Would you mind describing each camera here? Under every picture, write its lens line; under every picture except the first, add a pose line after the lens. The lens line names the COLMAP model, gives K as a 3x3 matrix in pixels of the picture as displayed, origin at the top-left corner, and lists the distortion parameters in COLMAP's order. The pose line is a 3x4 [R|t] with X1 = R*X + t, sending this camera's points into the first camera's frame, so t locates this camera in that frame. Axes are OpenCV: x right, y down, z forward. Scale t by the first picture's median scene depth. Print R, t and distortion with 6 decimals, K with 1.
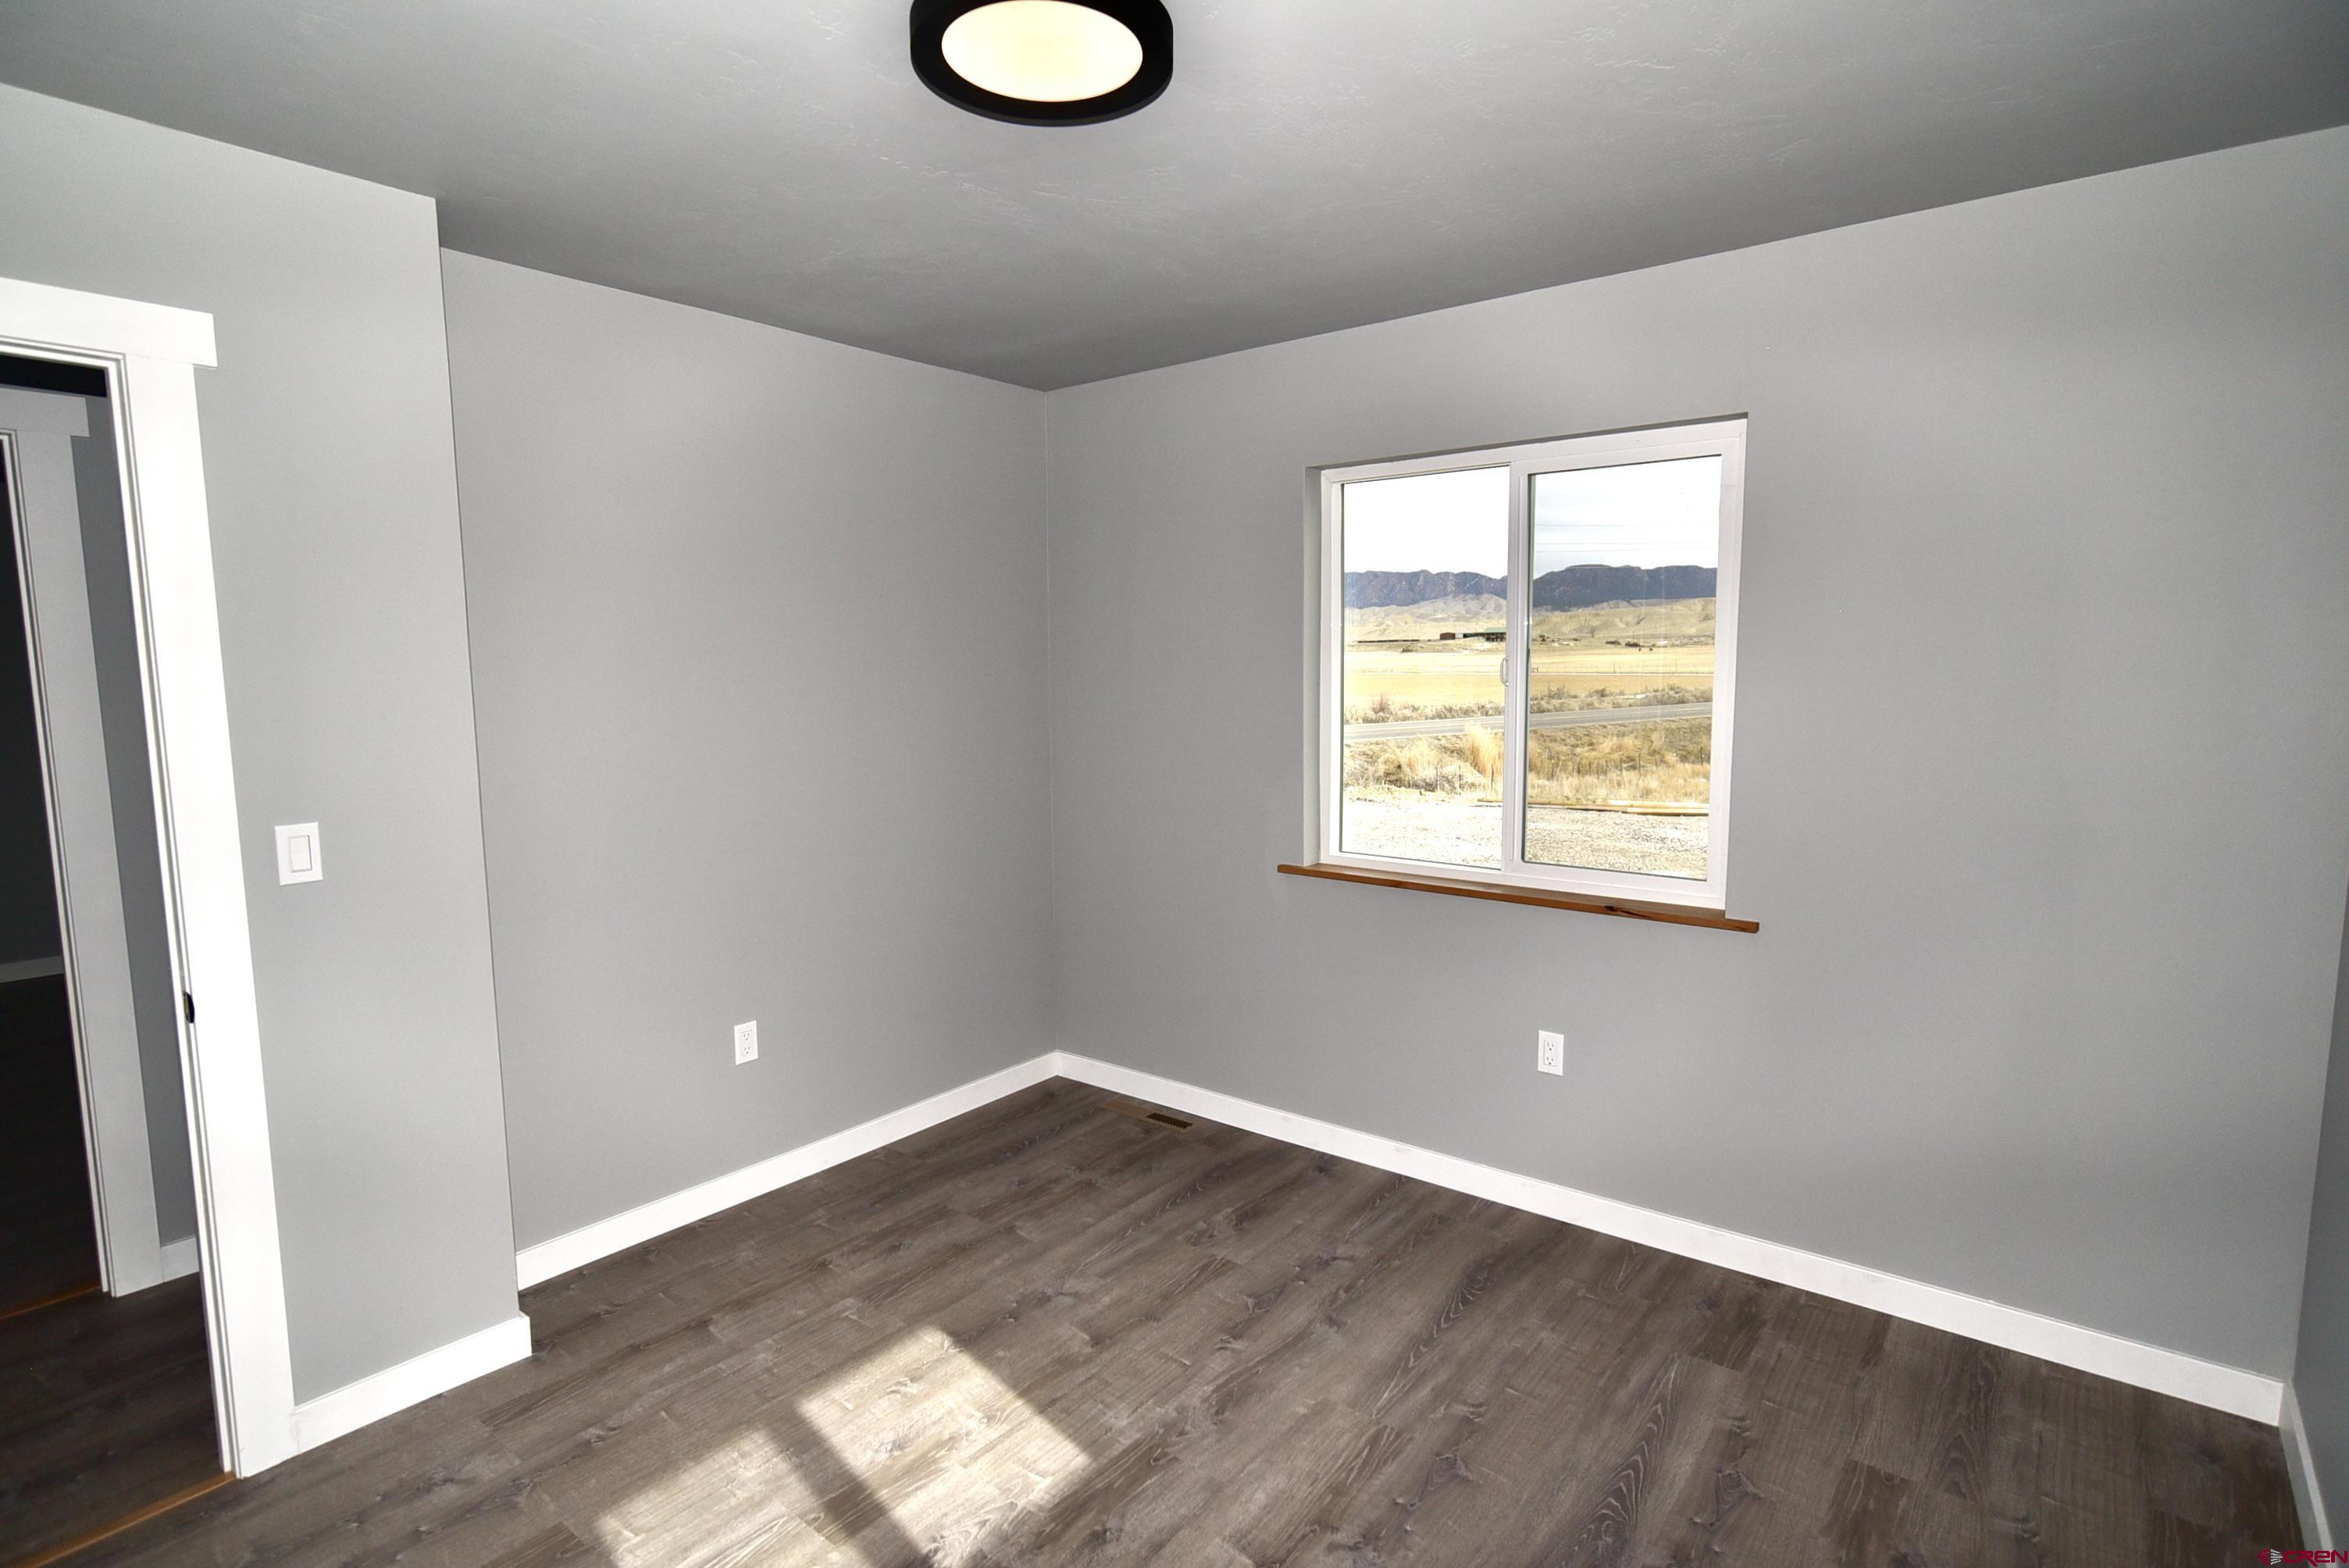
lens RADIAL K [[1179.4, 0, 1168.5], [0, 1179.4, 788.7], [0, 0, 1]] dist [-0.003628, 0.002429]
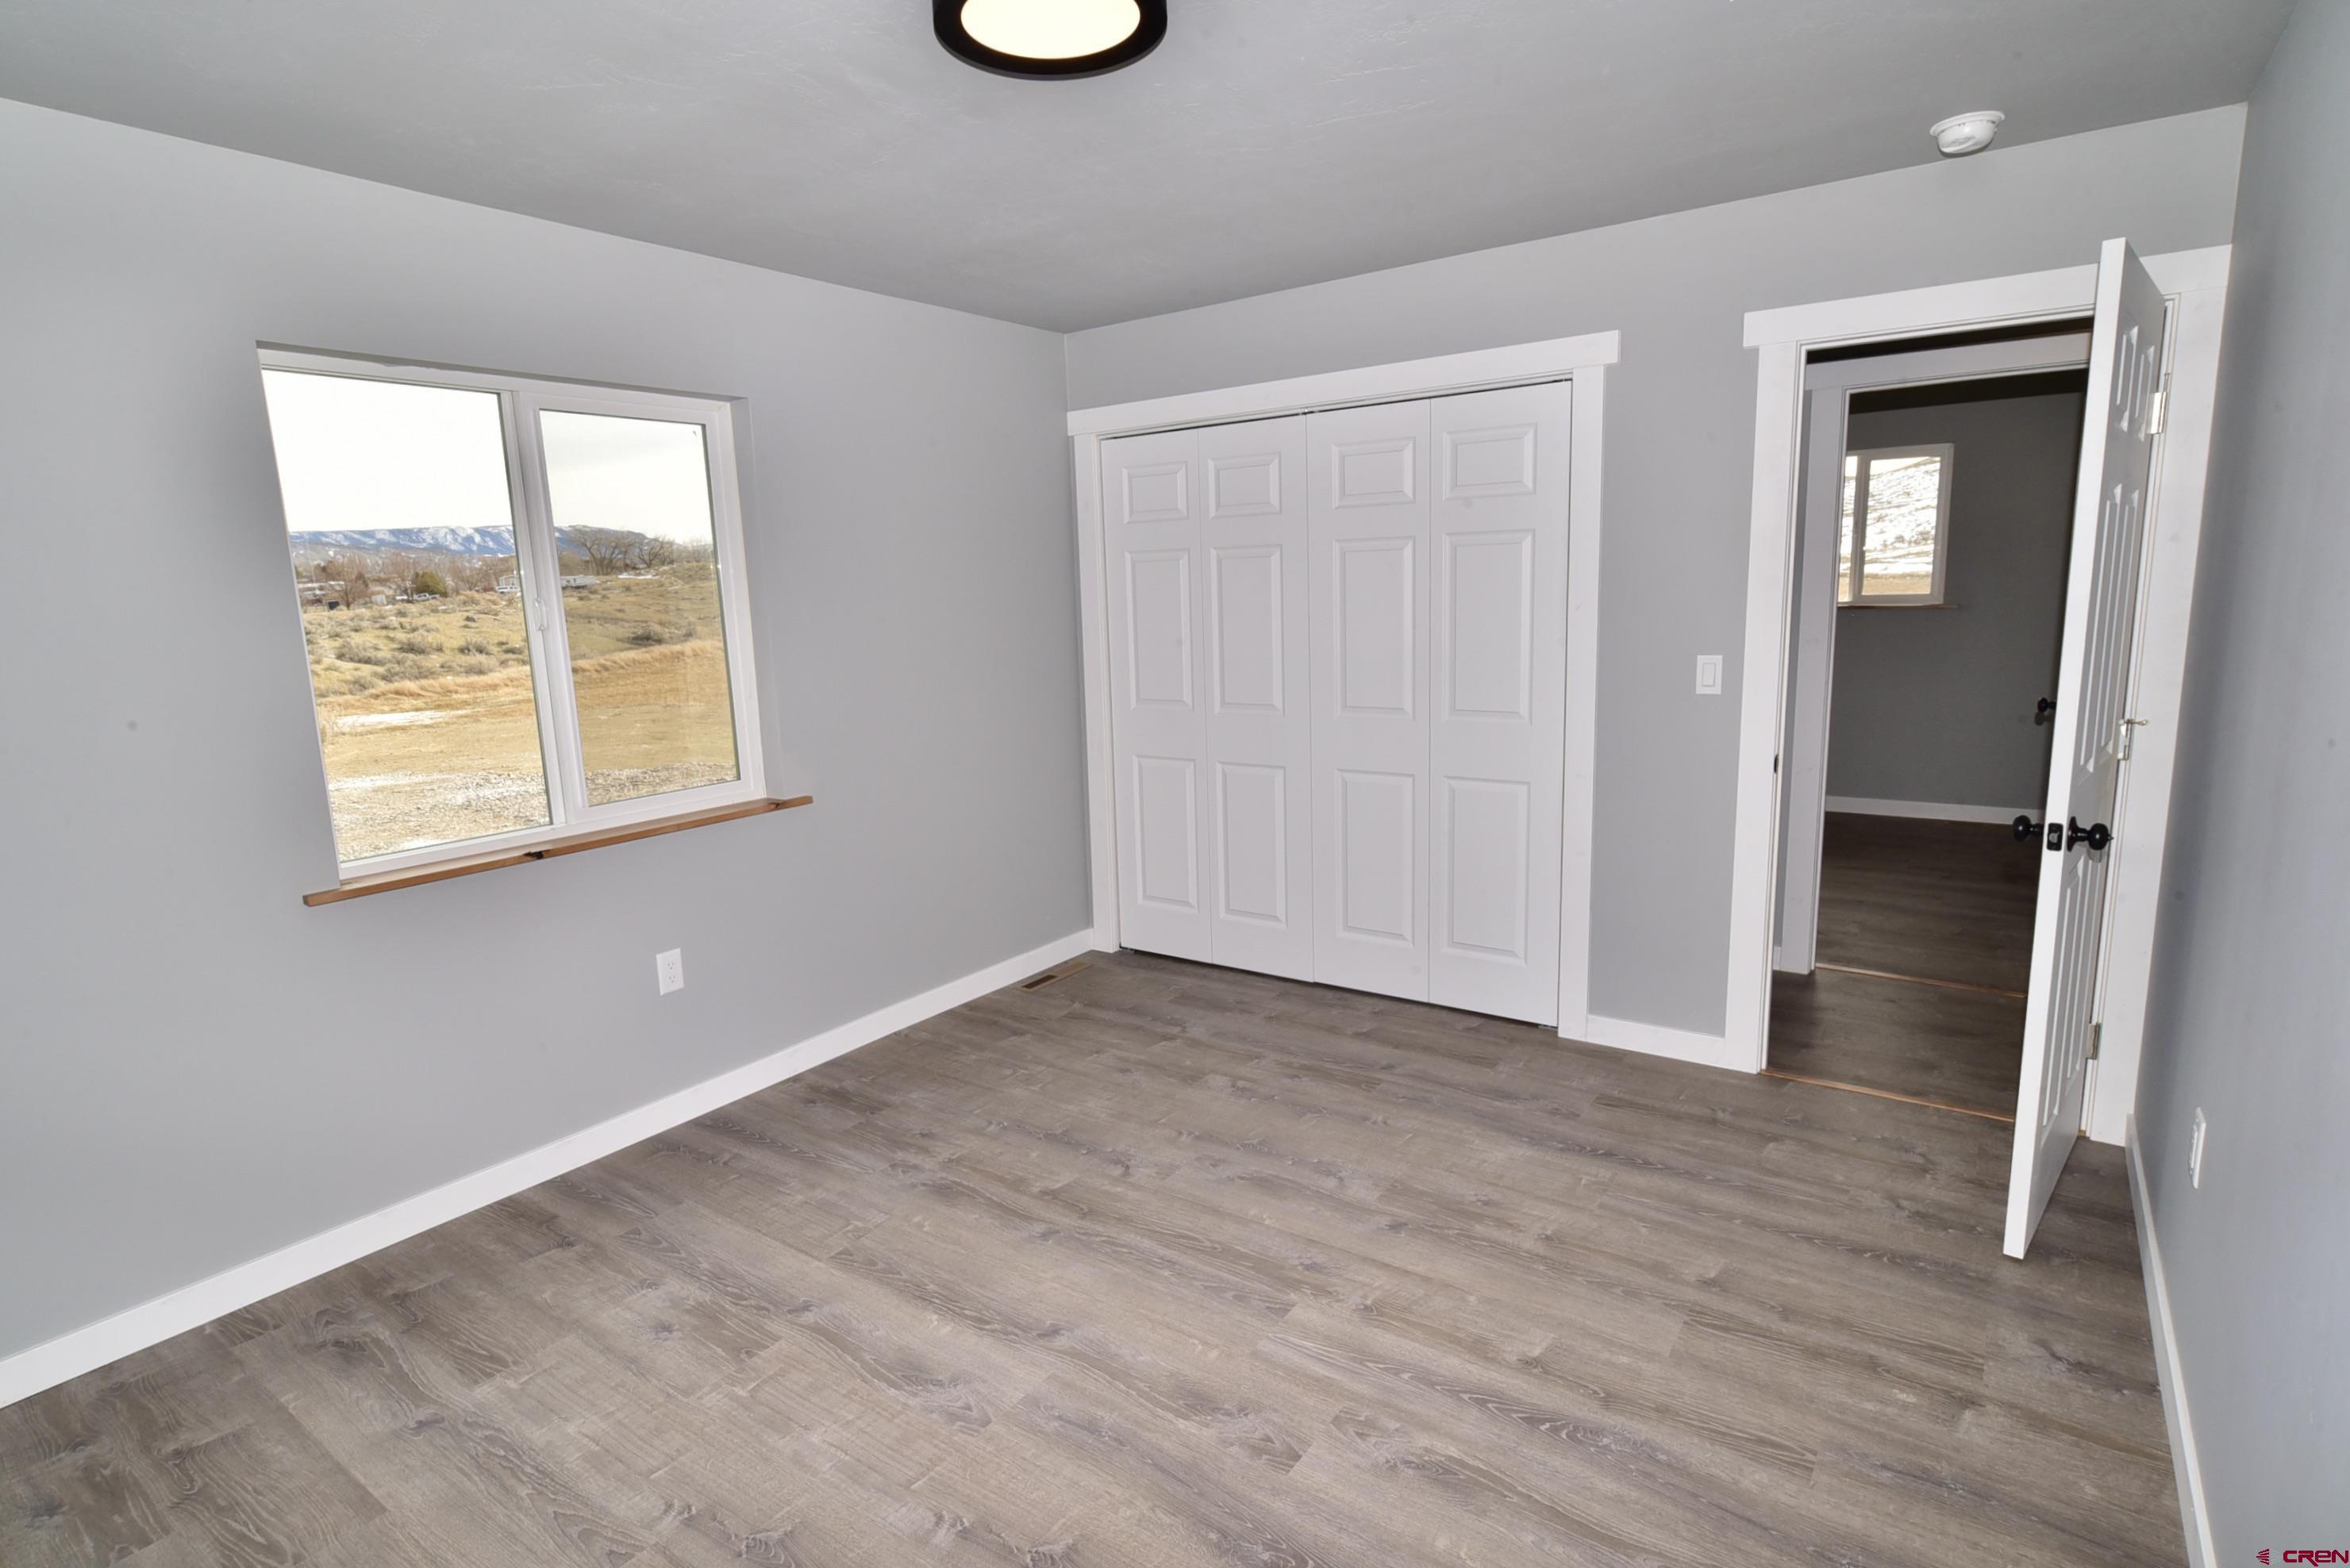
lens RADIAL K [[1154.3, 0, 1143.2], [0, 1154.3, 782.9], [0, 0, 1]] dist [-0.010452, 0.000594]
pose [[-0.039479, -0.157503, 0.986729, -0.772696], [0.145602, 0.976052, 0.161624, -0.052436], [-0.988555, 0.150050, -0.015601, 0.632673]]
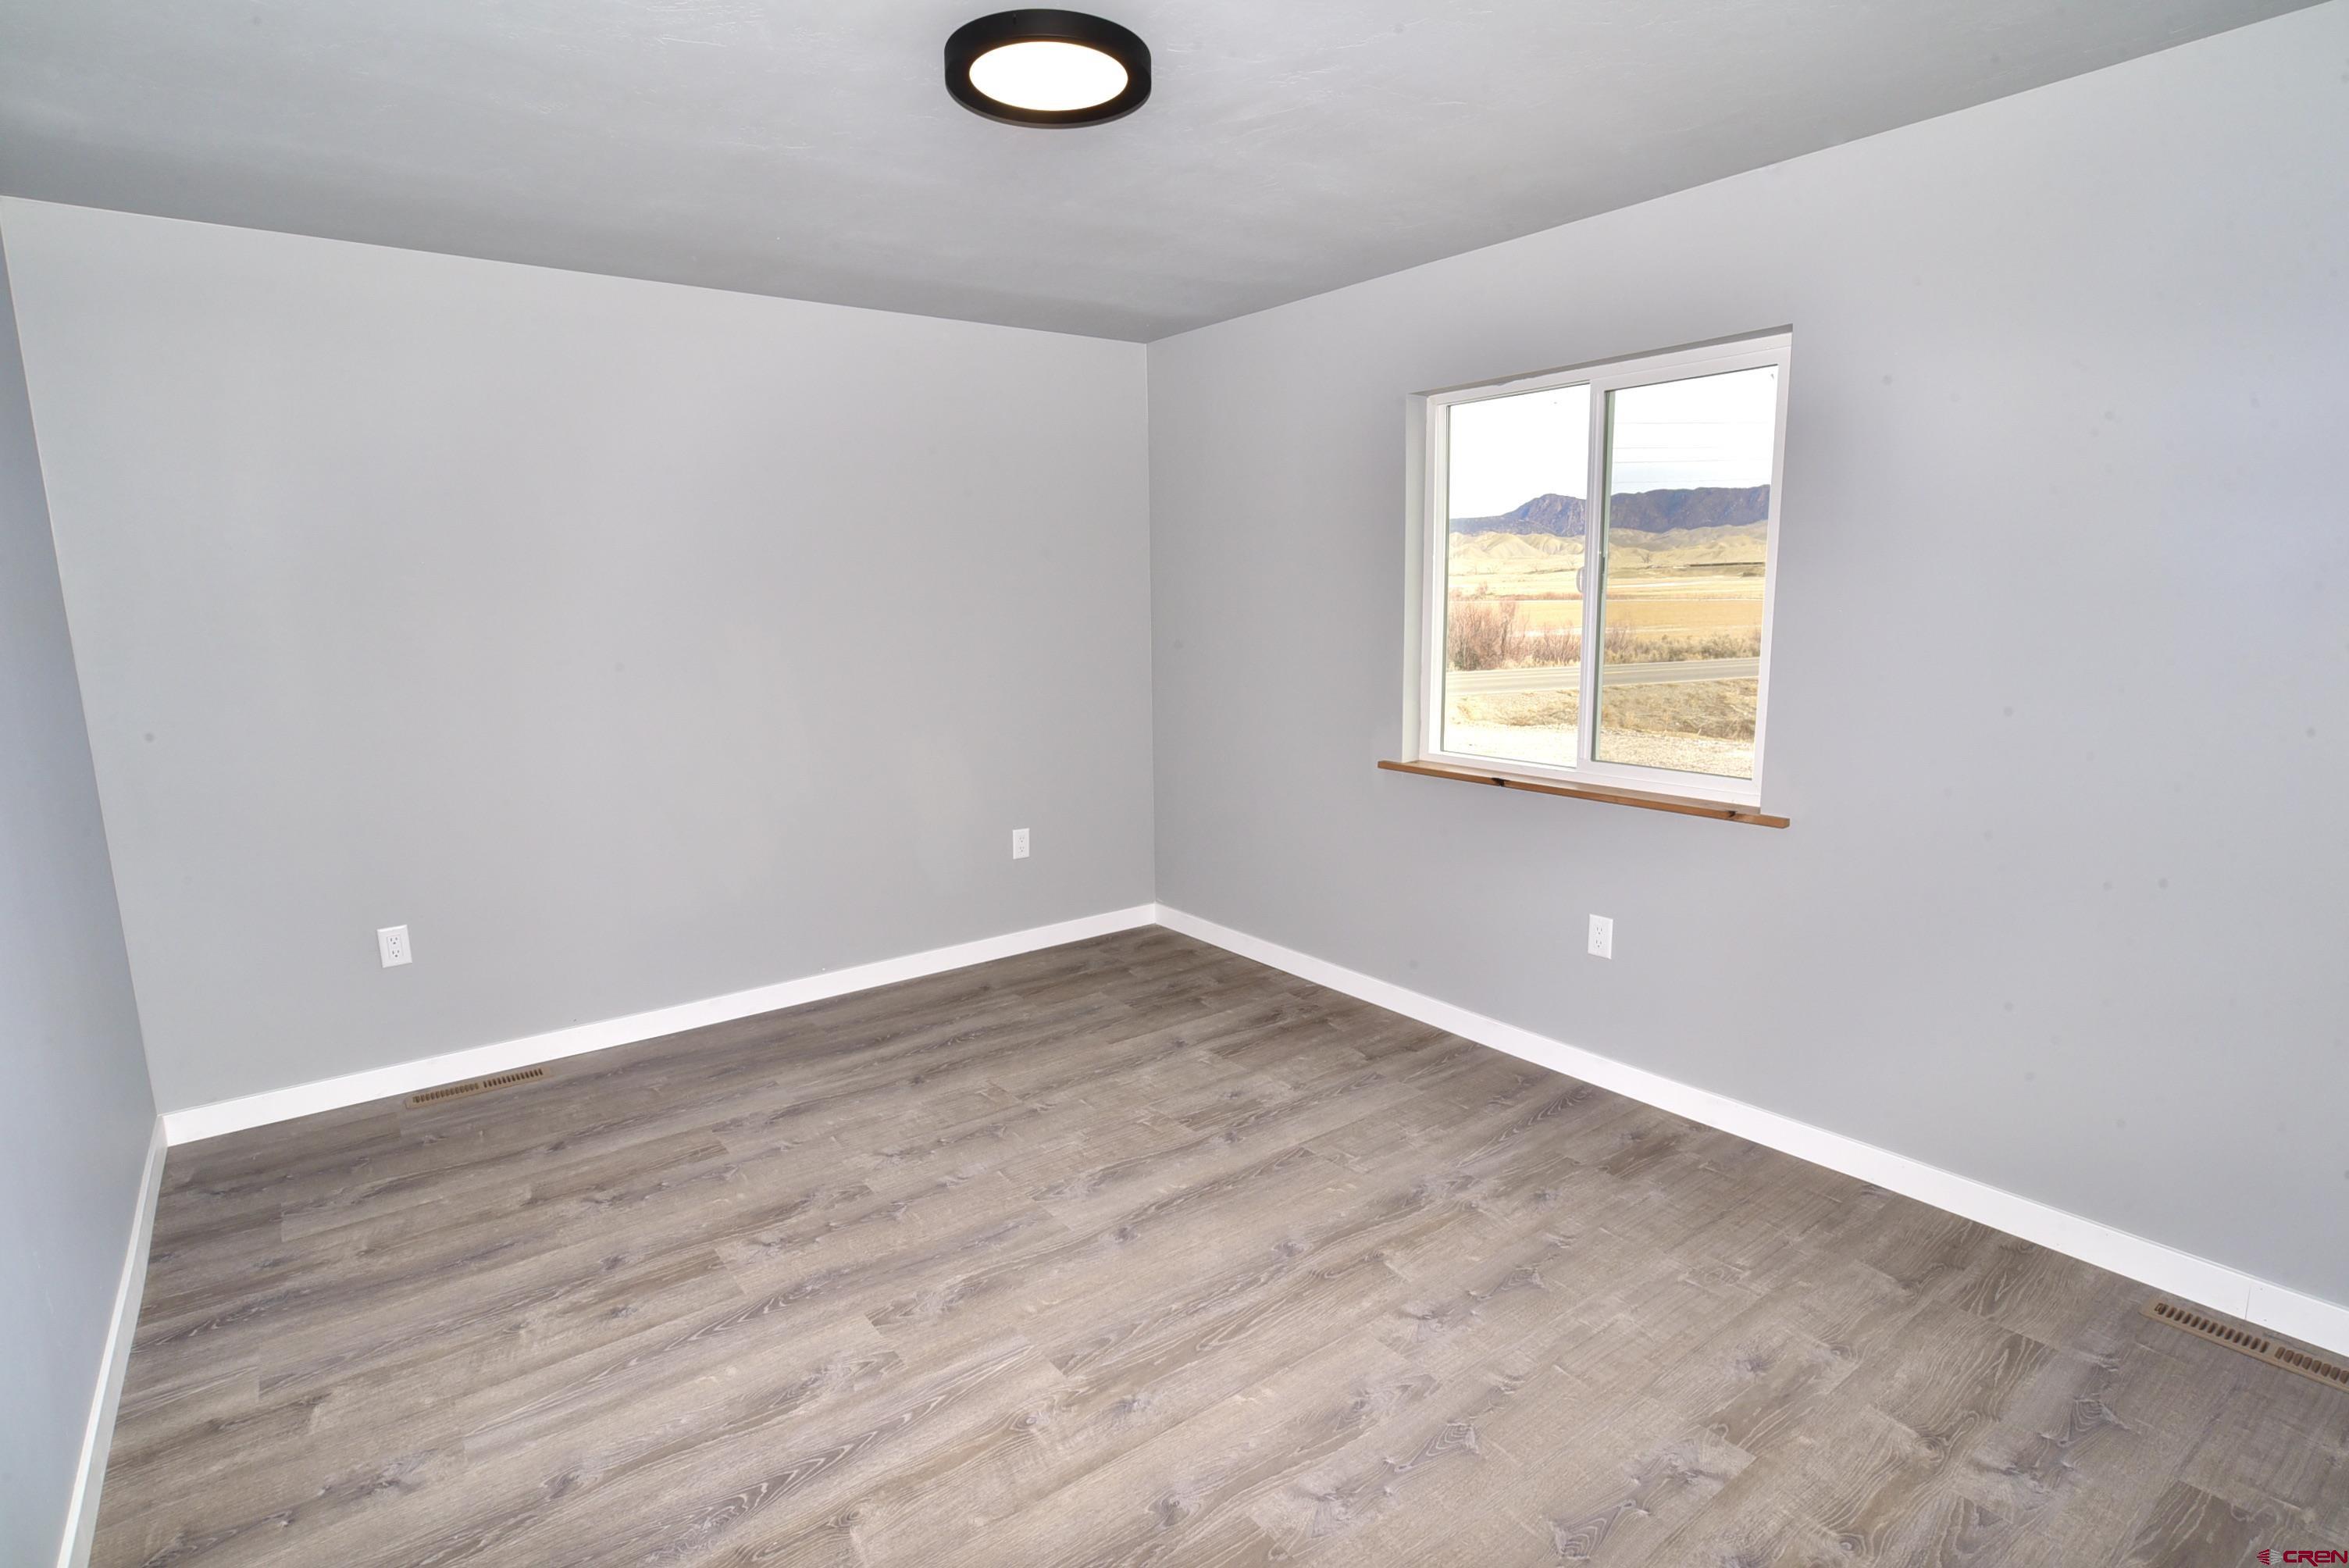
lens RADIAL K [[1179.3, 0, 1224.1], [0, 1179.3, 796.5], [0, 0, 1]] dist [-0.009674, 0.000378]
pose [[0.978031, 0.032430, -0.205922, 0.225612], [-0.018297, 0.997367, 0.070172, 0.029450], [0.207656, -0.064862, 0.976049, -0.135377]]
